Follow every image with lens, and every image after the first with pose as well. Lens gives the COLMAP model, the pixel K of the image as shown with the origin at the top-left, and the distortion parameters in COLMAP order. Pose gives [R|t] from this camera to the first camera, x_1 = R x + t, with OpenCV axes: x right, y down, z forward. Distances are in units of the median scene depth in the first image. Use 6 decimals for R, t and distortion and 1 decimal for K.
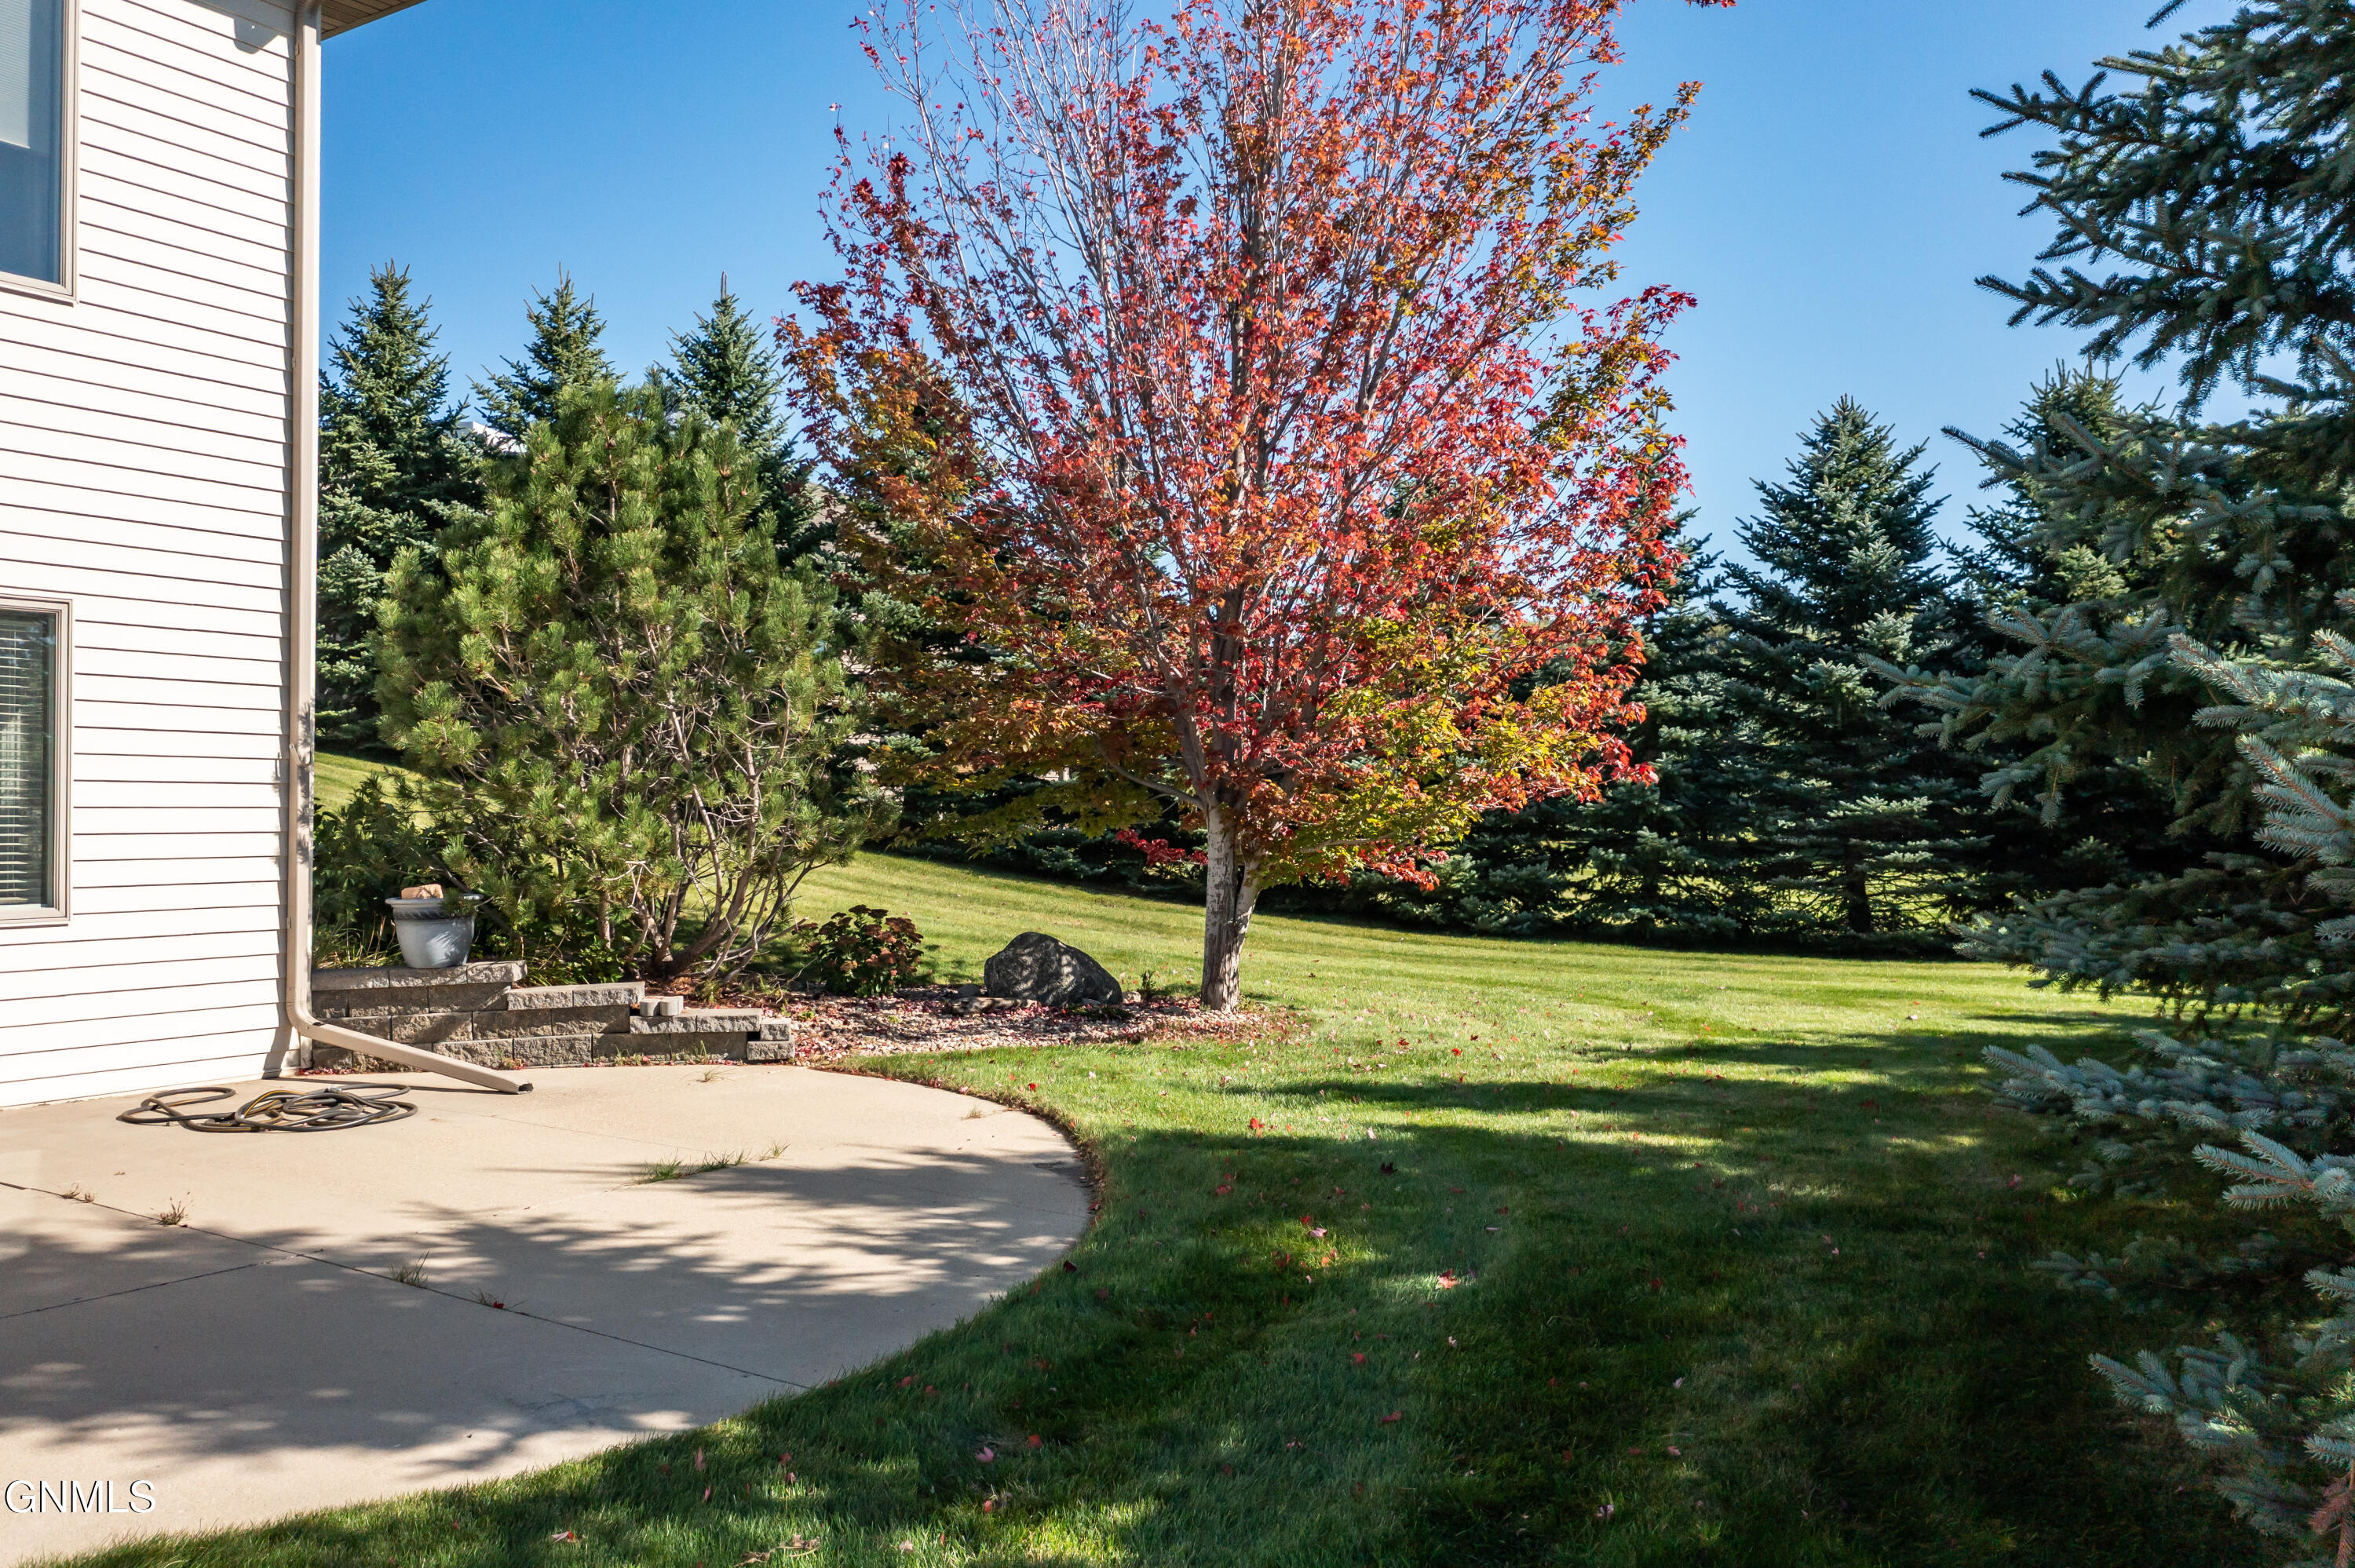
lens RADIAL K [[1897.2, 0, 1178.2], [0, 1897.2, 772.7], [0, 0, 1]] dist [-0.011659, 0.008174]
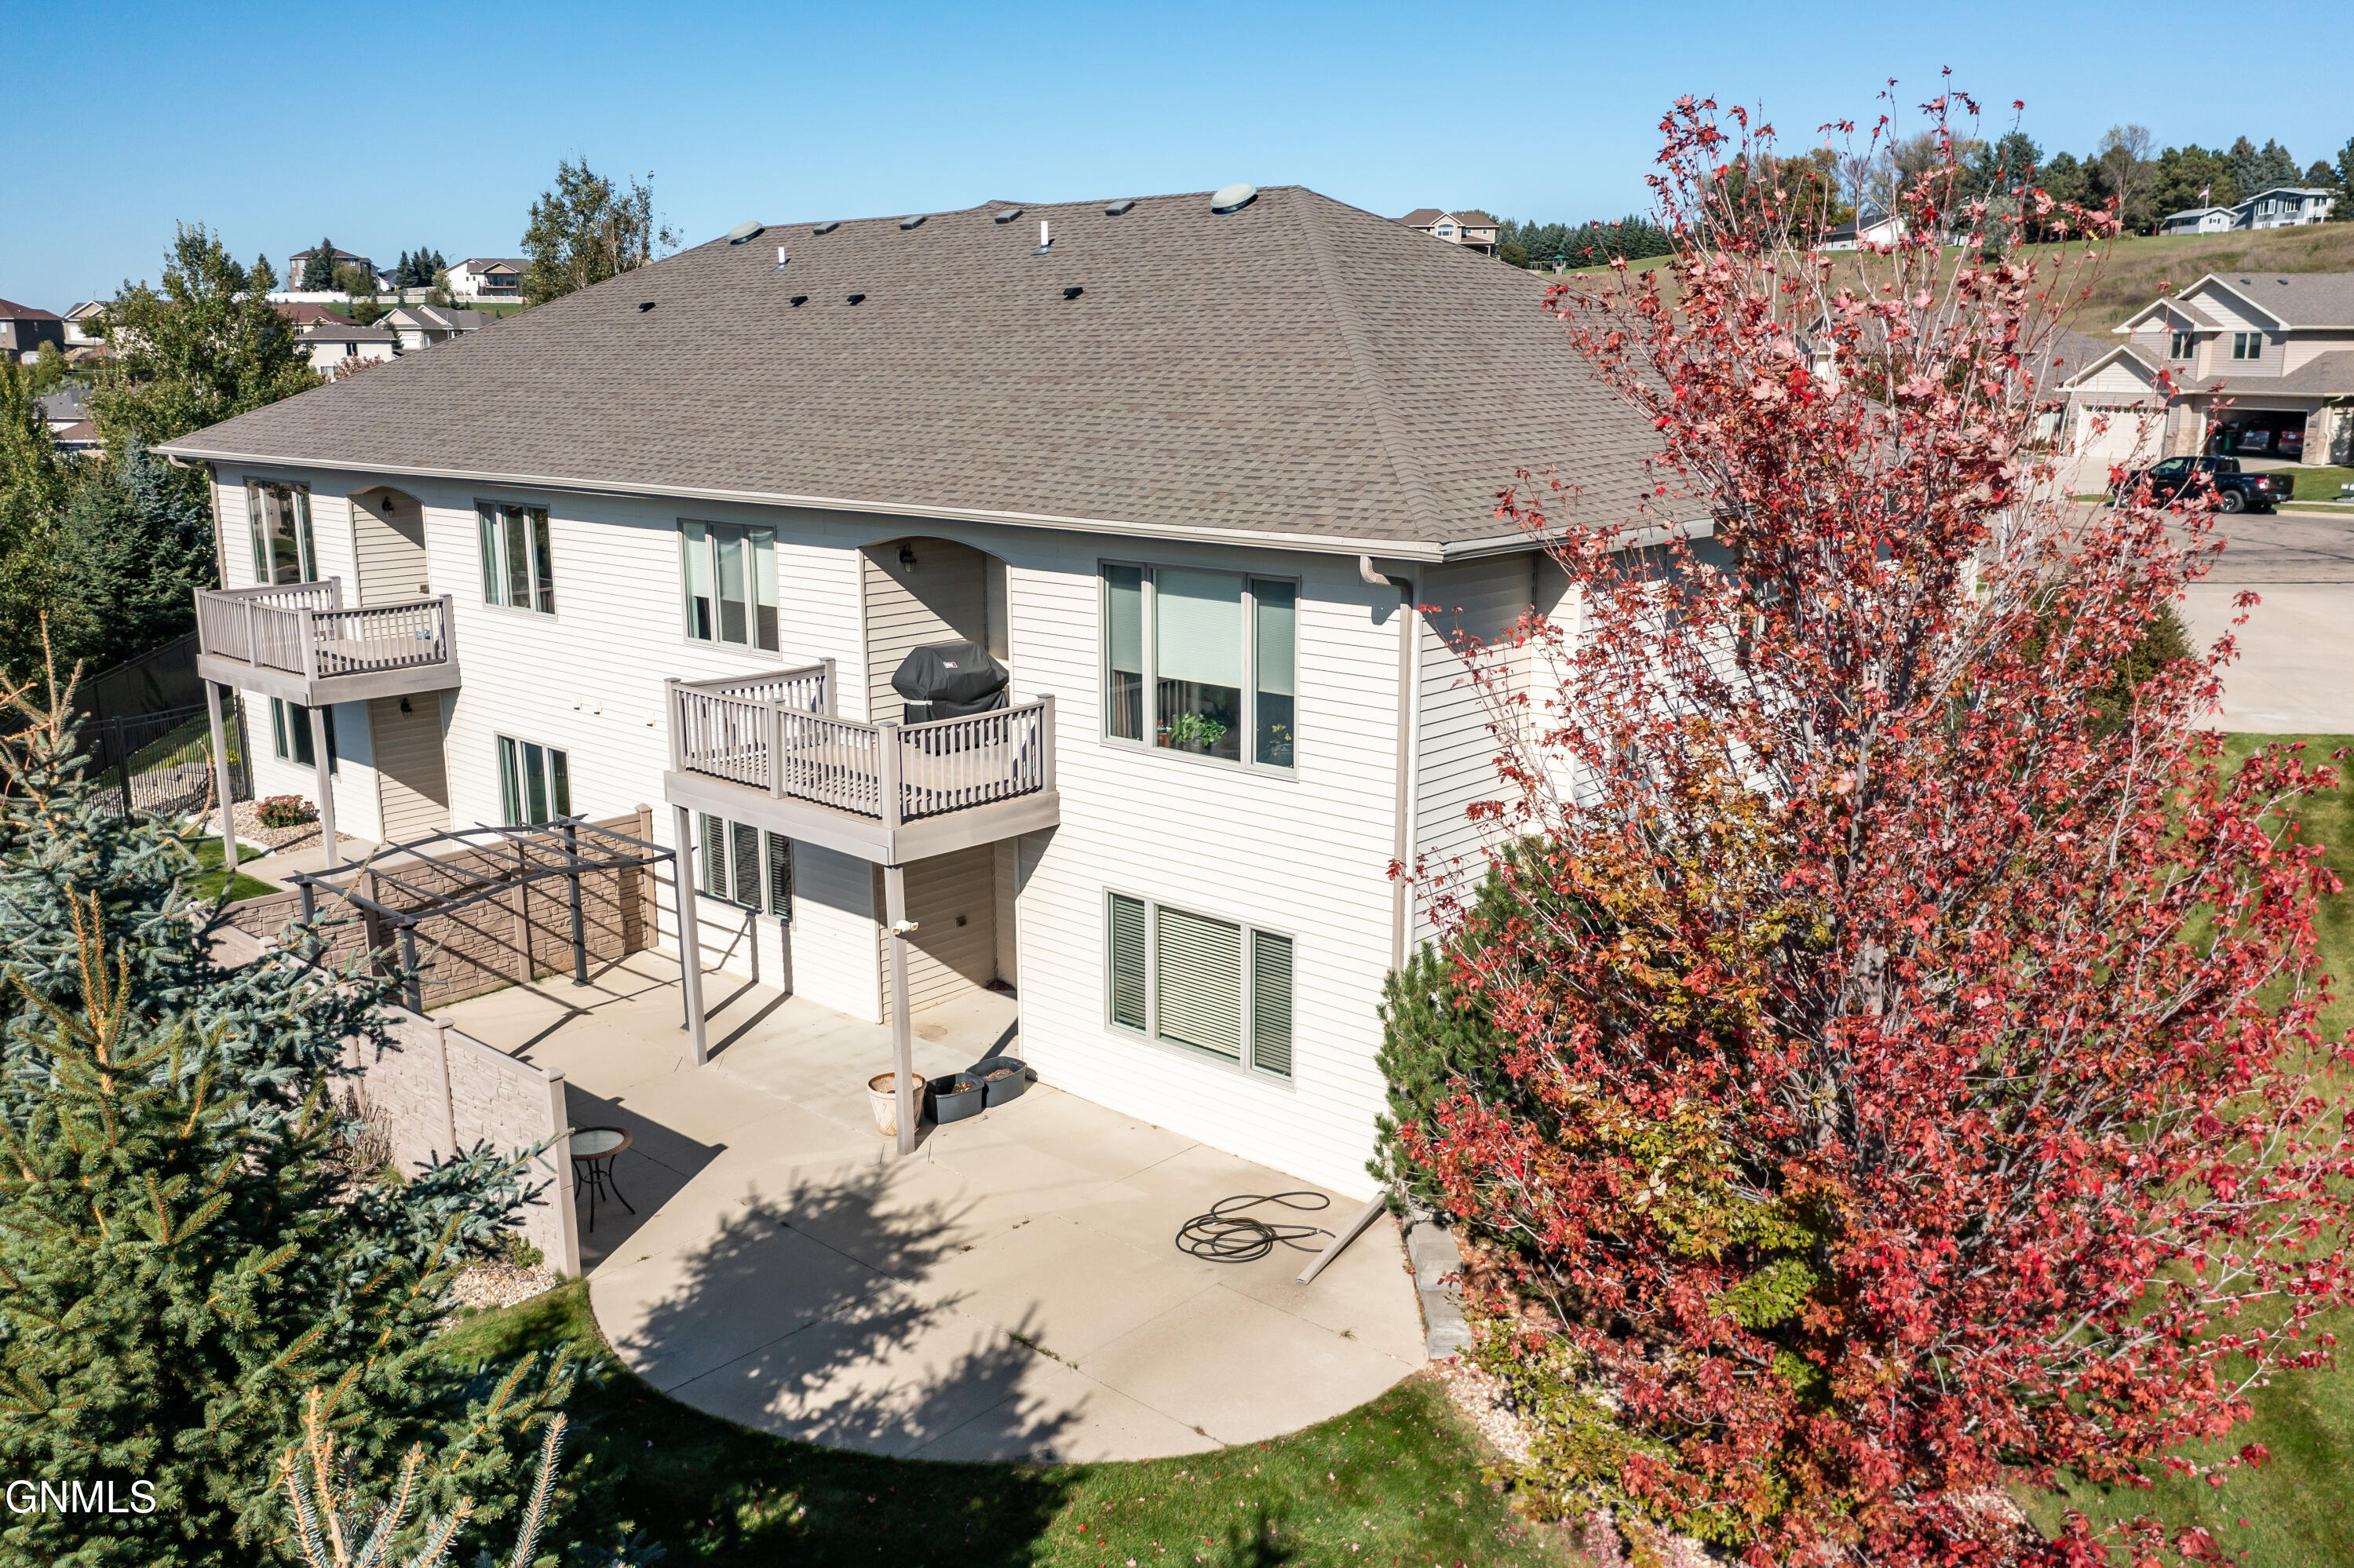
lens RADIAL K [[1896.5, 0, 1177.7], [0, 1896.5, 772.7], [0, 0, 1]] dist [-0.011659, 0.008174]
pose [[-0.155364, 0.219645, -0.963129, 1.119514], [0.024393, 0.975524, 0.218536, -0.606401], [0.987556, 0.010459, -0.156919, 1.067248]]
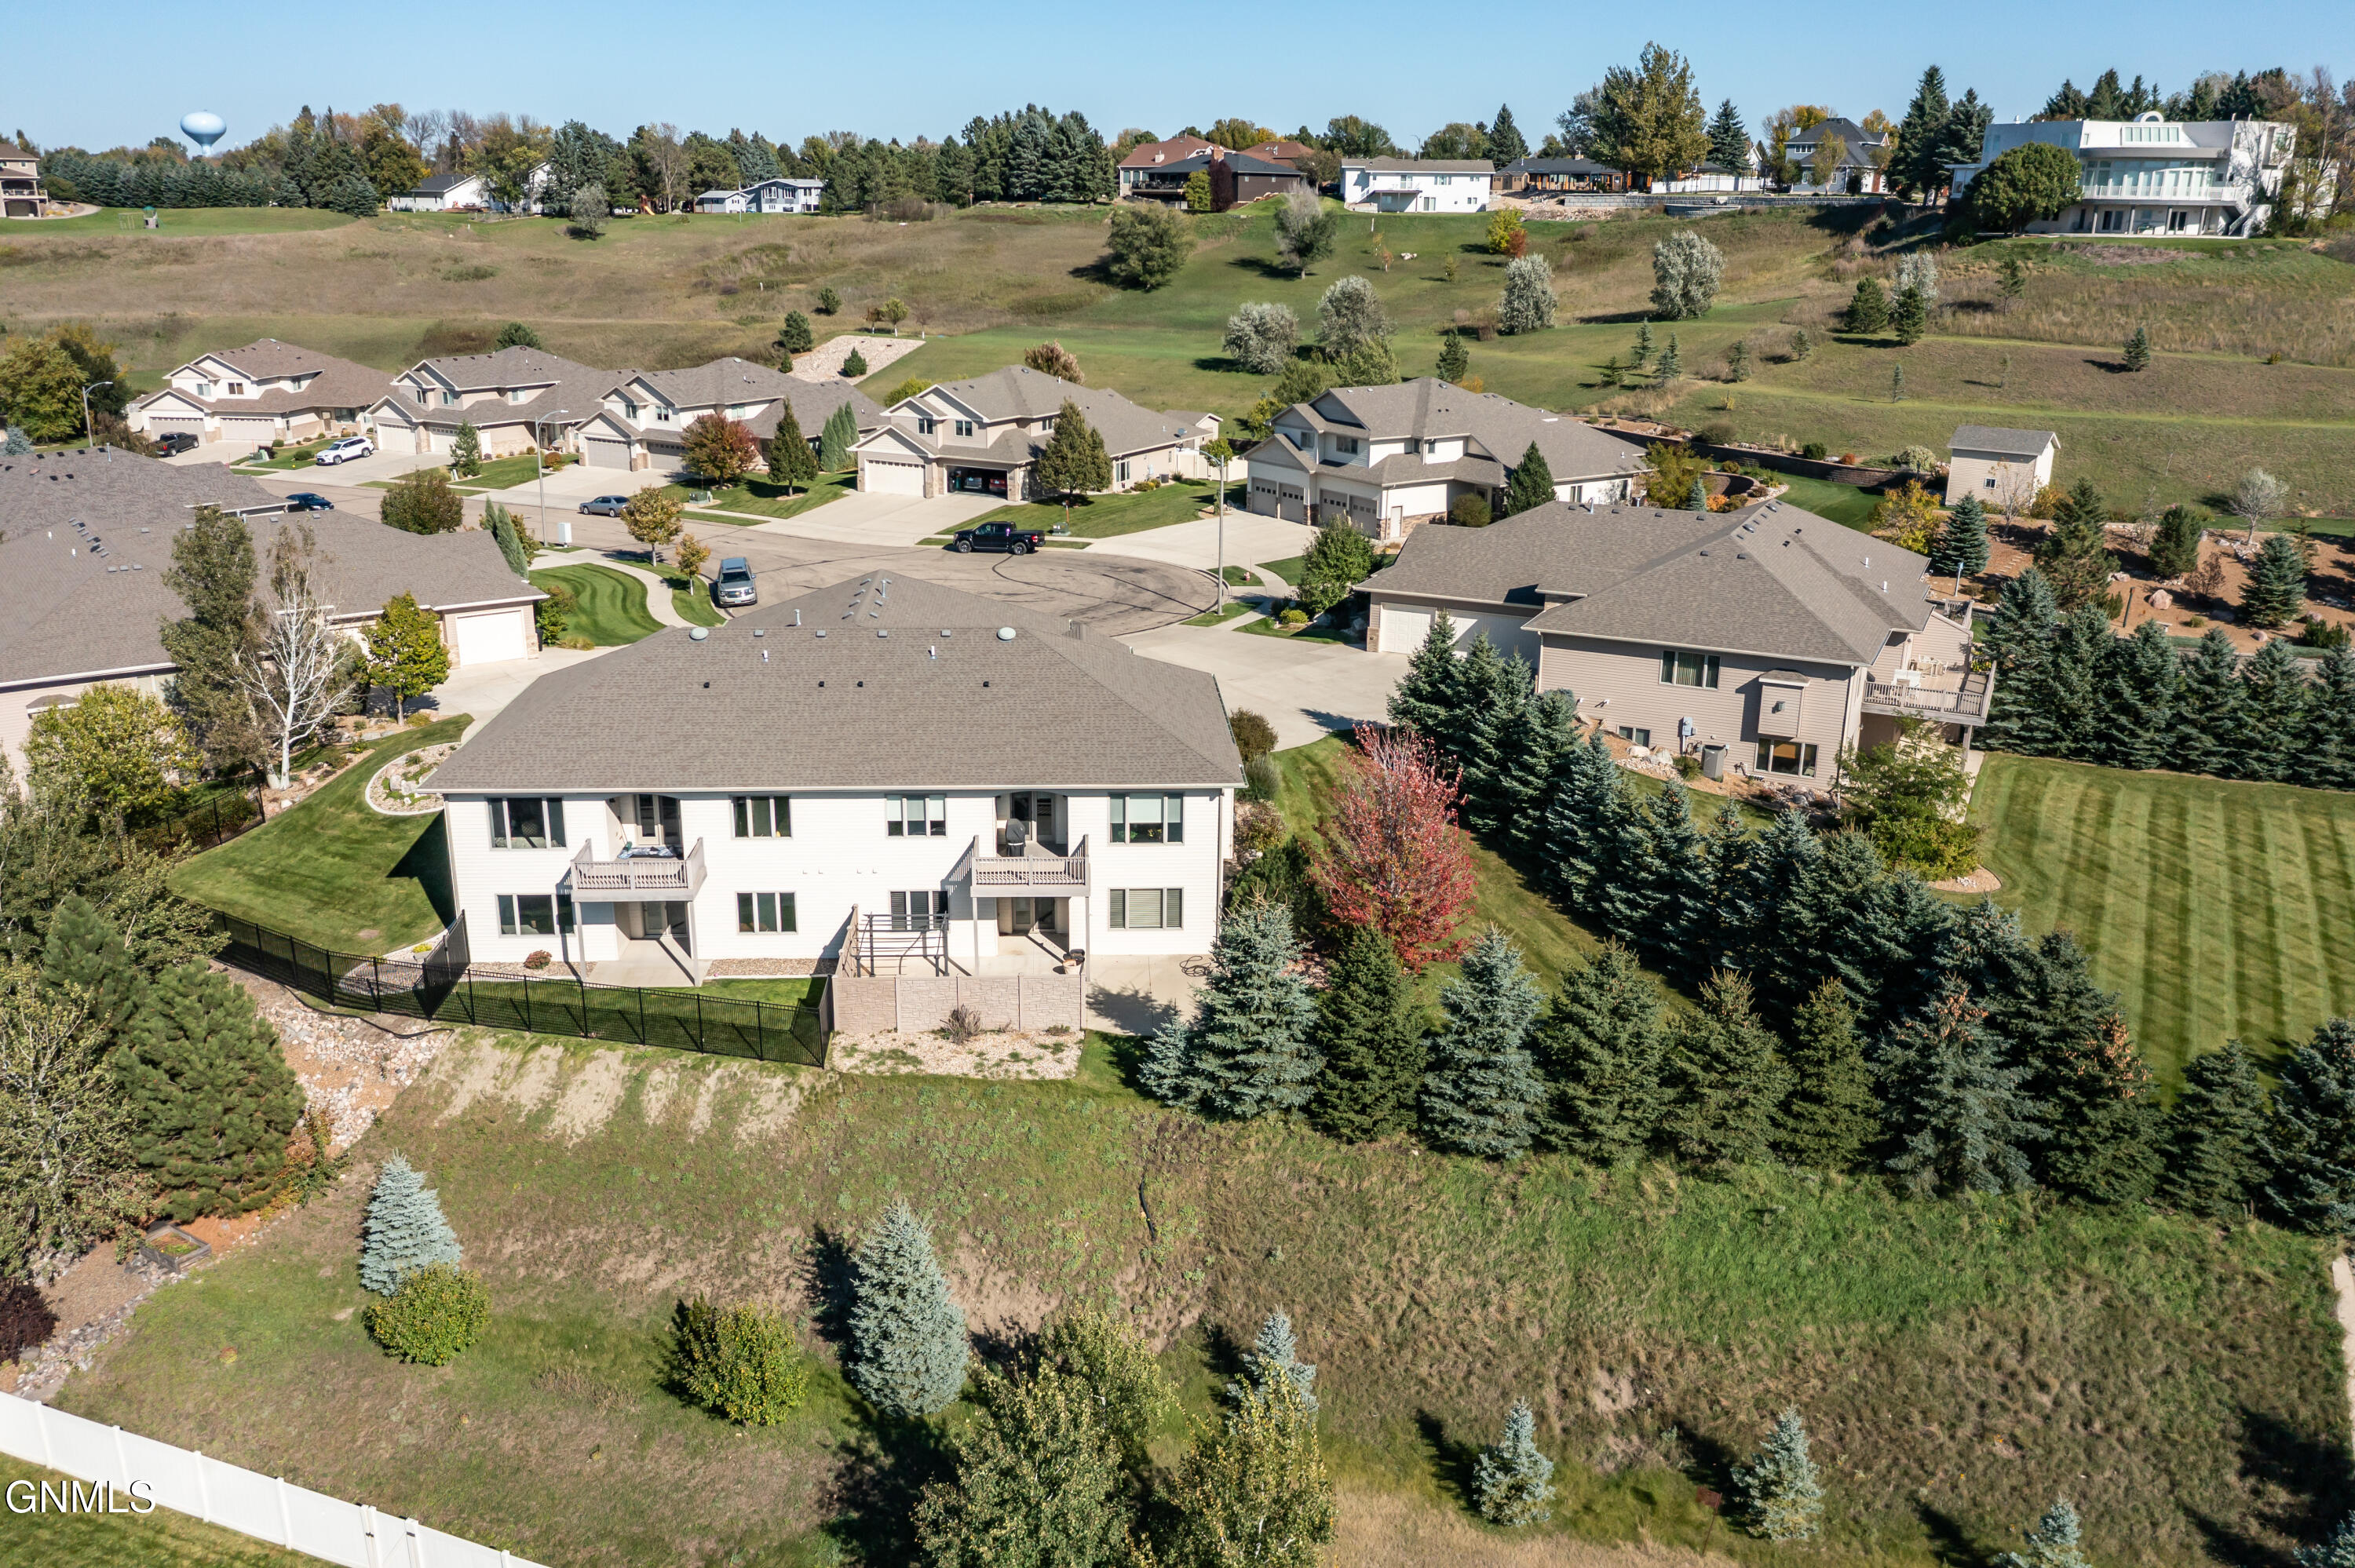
lens RADIAL K [[1849.7, 0, 1177.5], [0, 1849.7, 784.0], [0, 0, 1]] dist [-0.004128, 0.003132]
pose [[0.590671, 0.254040, -0.765880, 3.977563], [0.002878, 0.948479, 0.316827, -2.303909], [0.806908, -0.189345, 0.559508, -2.411741]]
